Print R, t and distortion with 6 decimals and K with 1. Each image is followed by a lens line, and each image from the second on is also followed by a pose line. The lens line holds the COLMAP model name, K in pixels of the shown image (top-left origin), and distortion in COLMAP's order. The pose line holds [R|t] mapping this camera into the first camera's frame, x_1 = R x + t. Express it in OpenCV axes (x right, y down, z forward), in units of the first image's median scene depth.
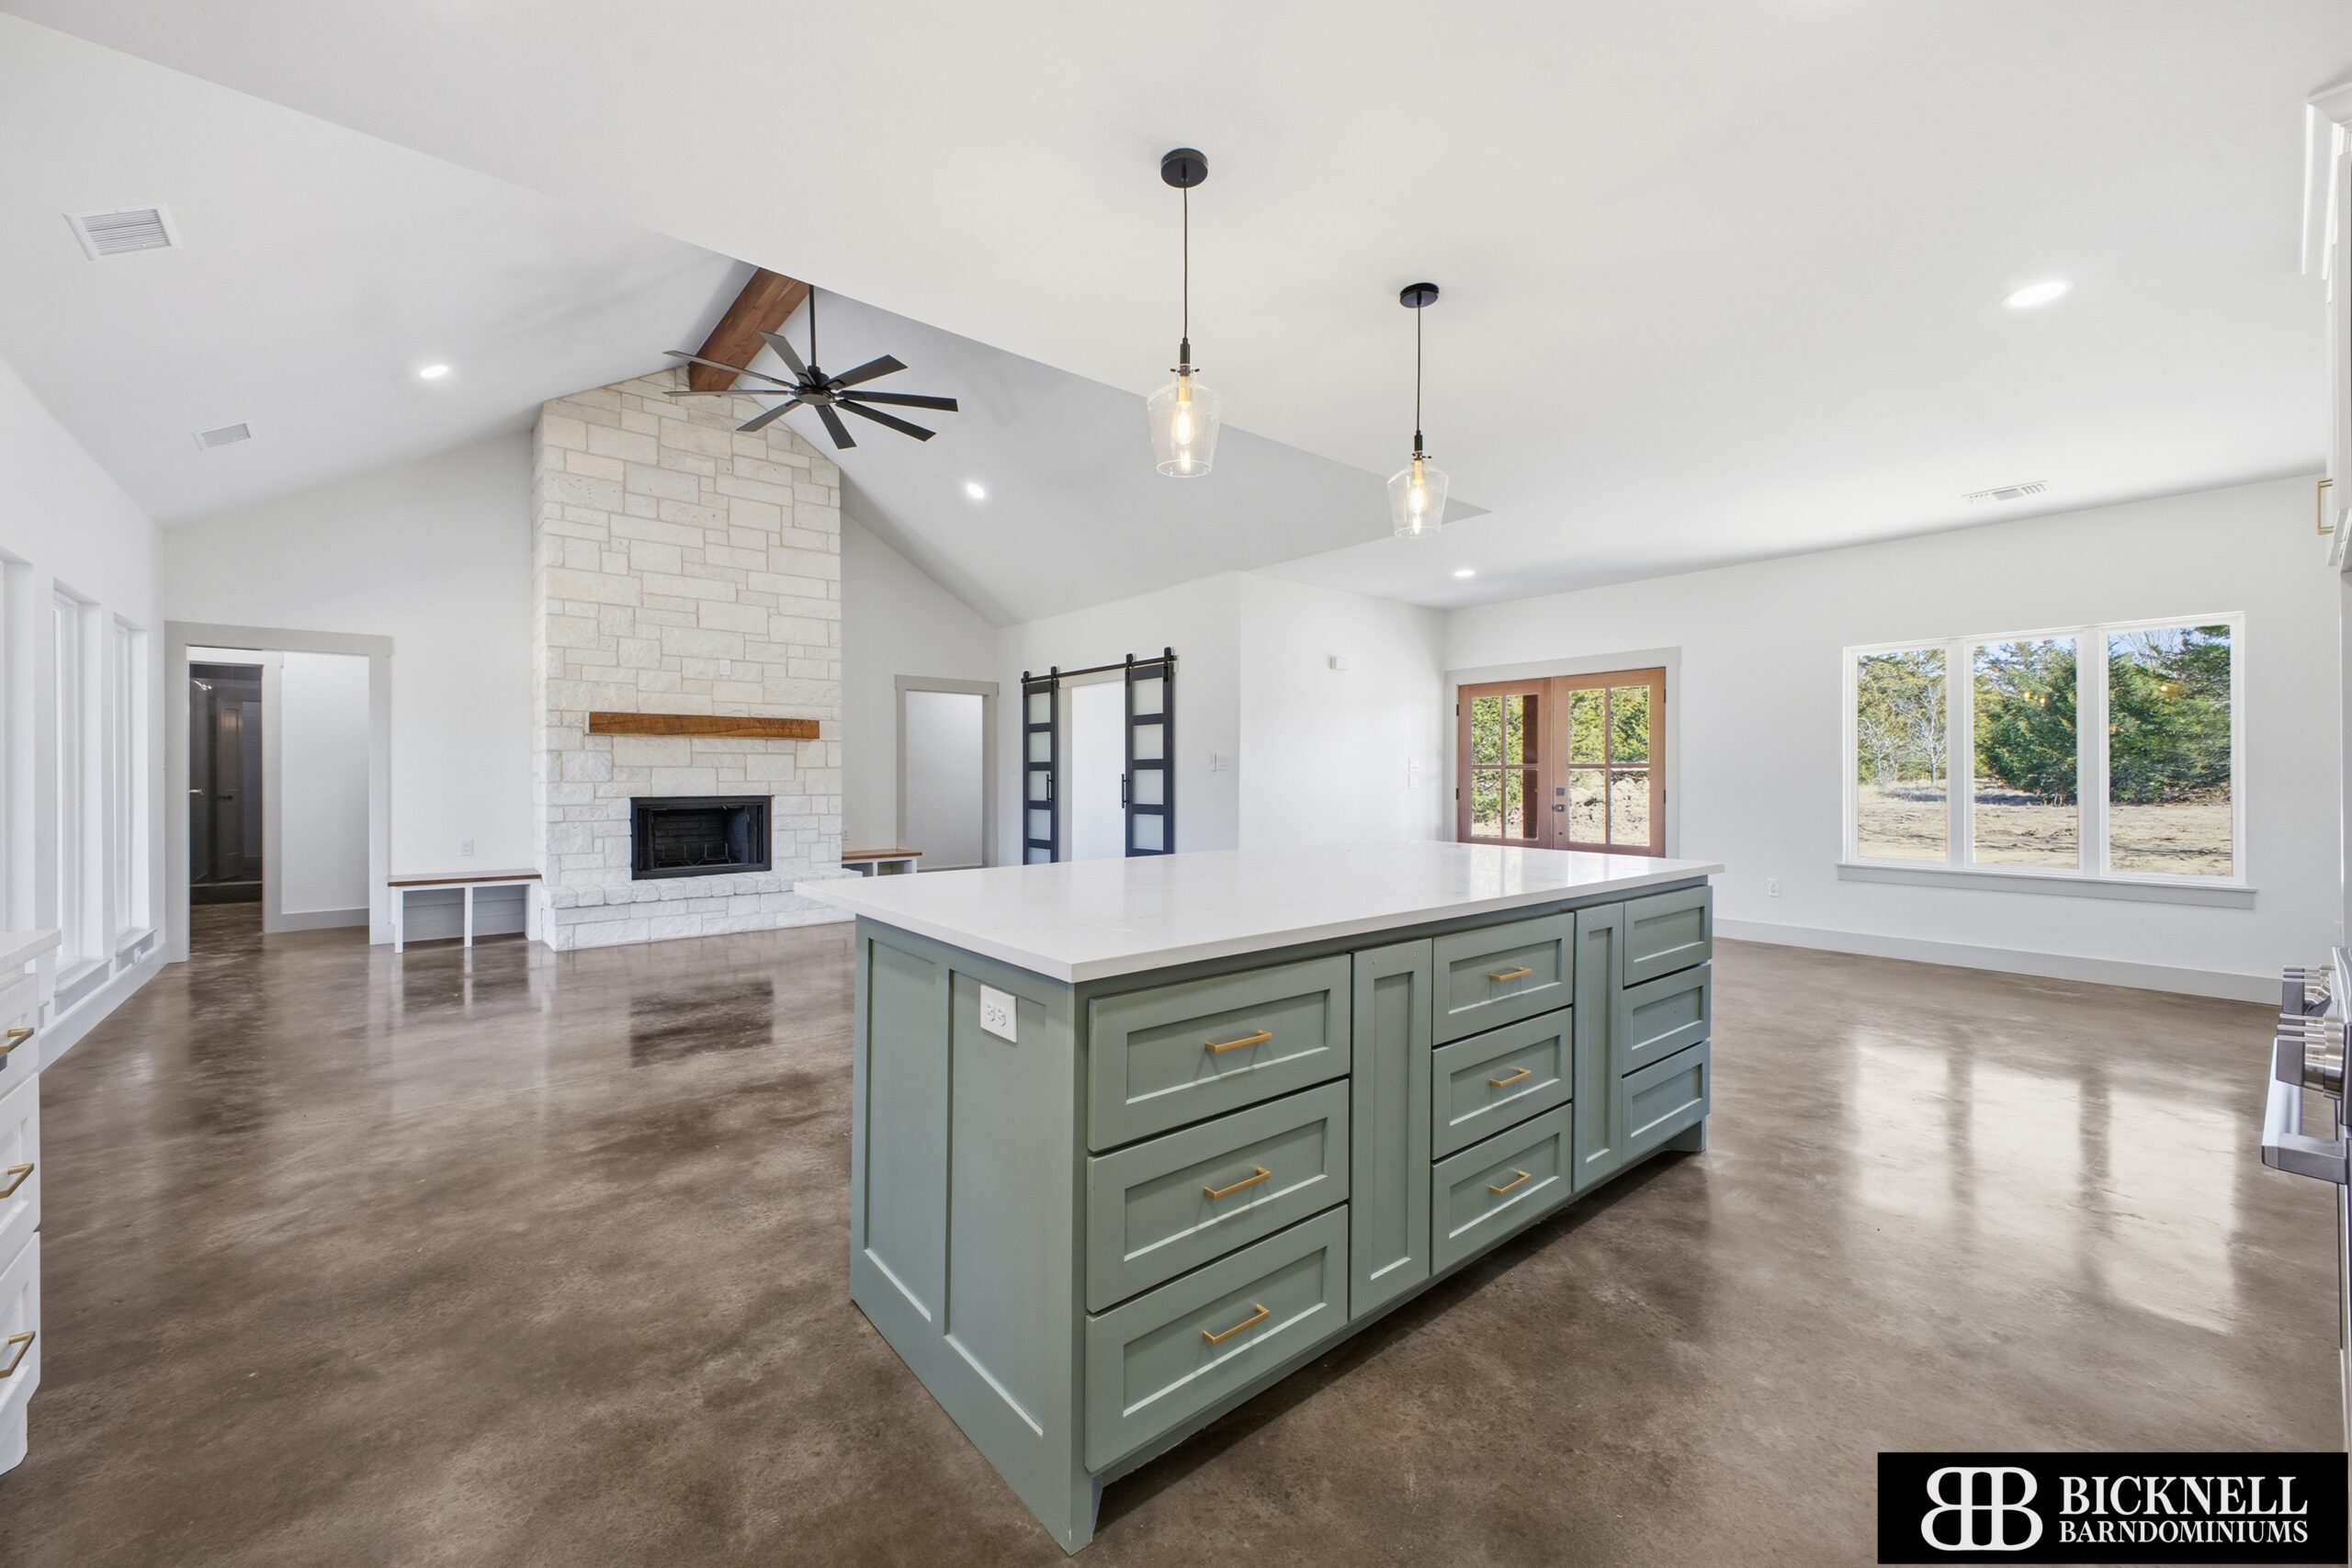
lens RADIAL K [[933.6, 0, 1189.6], [0, 933.6, 777.4], [0, 0, 1]] dist [0.022970, -0.006198]
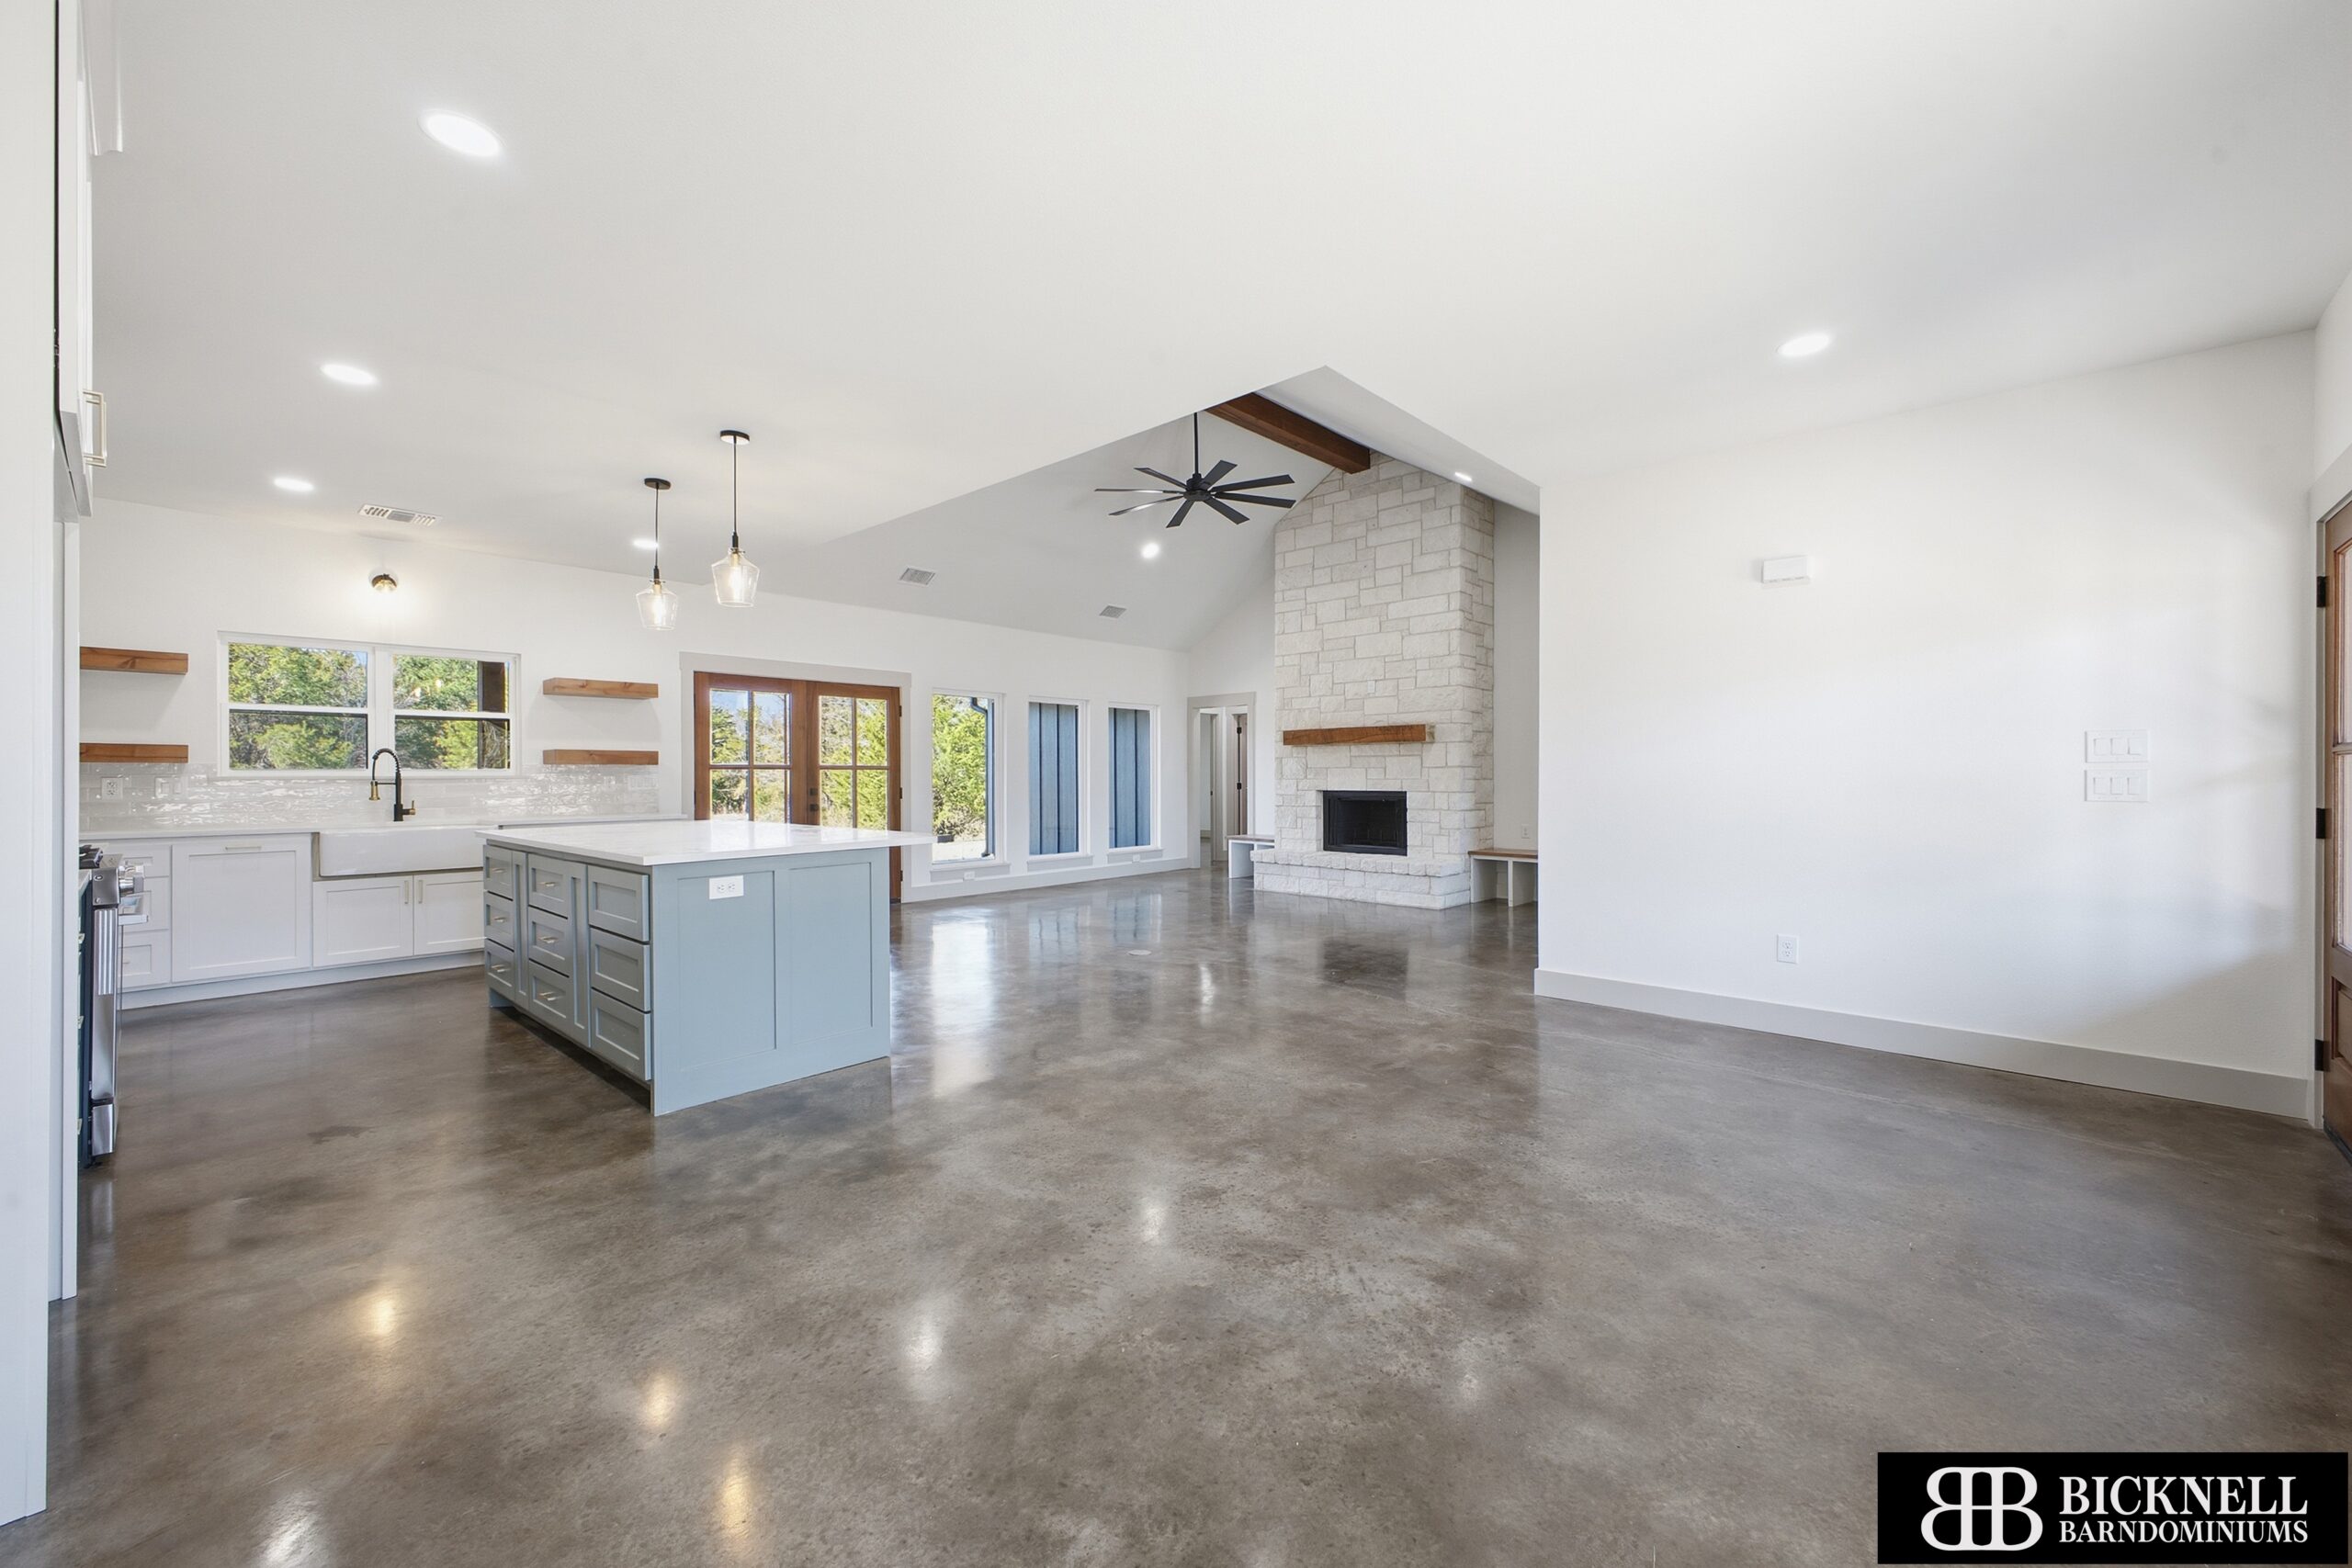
lens RADIAL K [[933.6, 0, 1171.0], [0, 933.6, 782.2], [0, 0, 1]] dist [0.022970, -0.006198]
pose [[0.116302, 0.007723, -0.993184, 0.697890], [0.000809, 0.999969, 0.007871, -0.001642], [0.993214, -0.001719, 0.116292, 0.594204]]
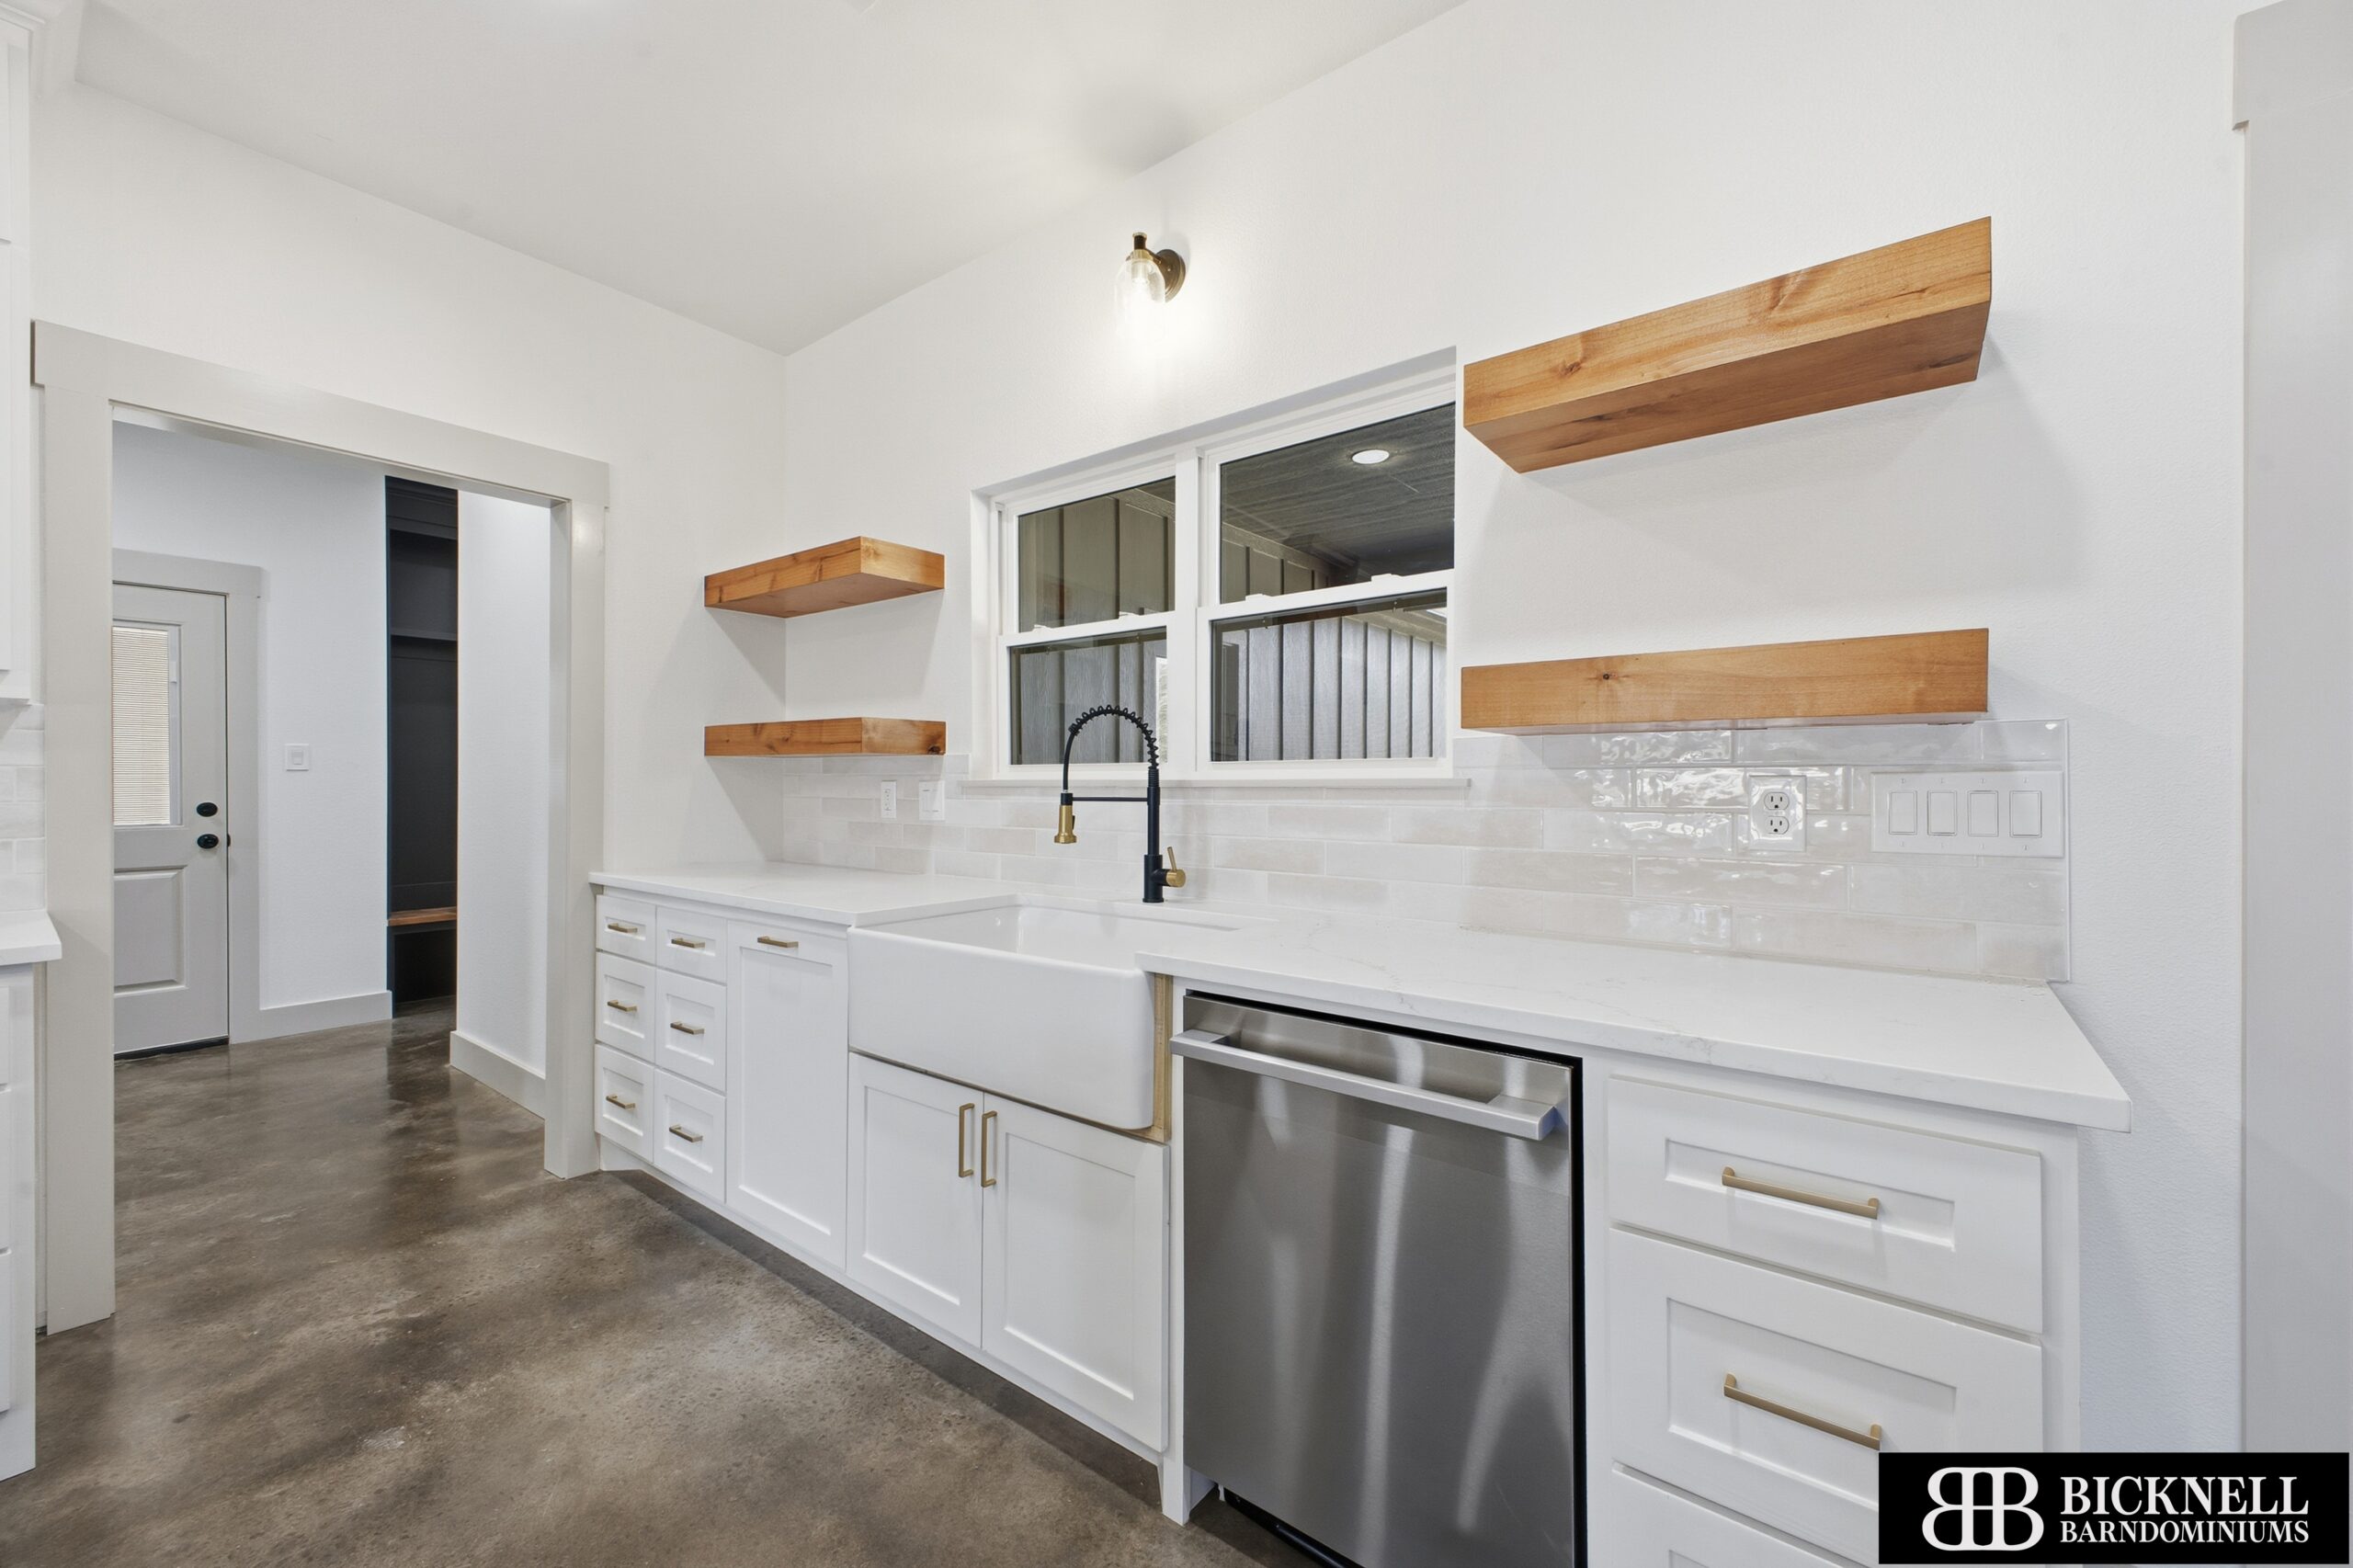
lens RADIAL K [[934.0, 0, 1192.8], [0, 934.0, 778.8], [0, 0, 1]] dist [0.022970, -0.006198]
pose [[-0.977634, -0.002193, -0.210301, -0.144769], [-0.001620, 0.999994, -0.002895, -0.000311], [0.210306, -0.002490, -0.977632, 0.317847]]
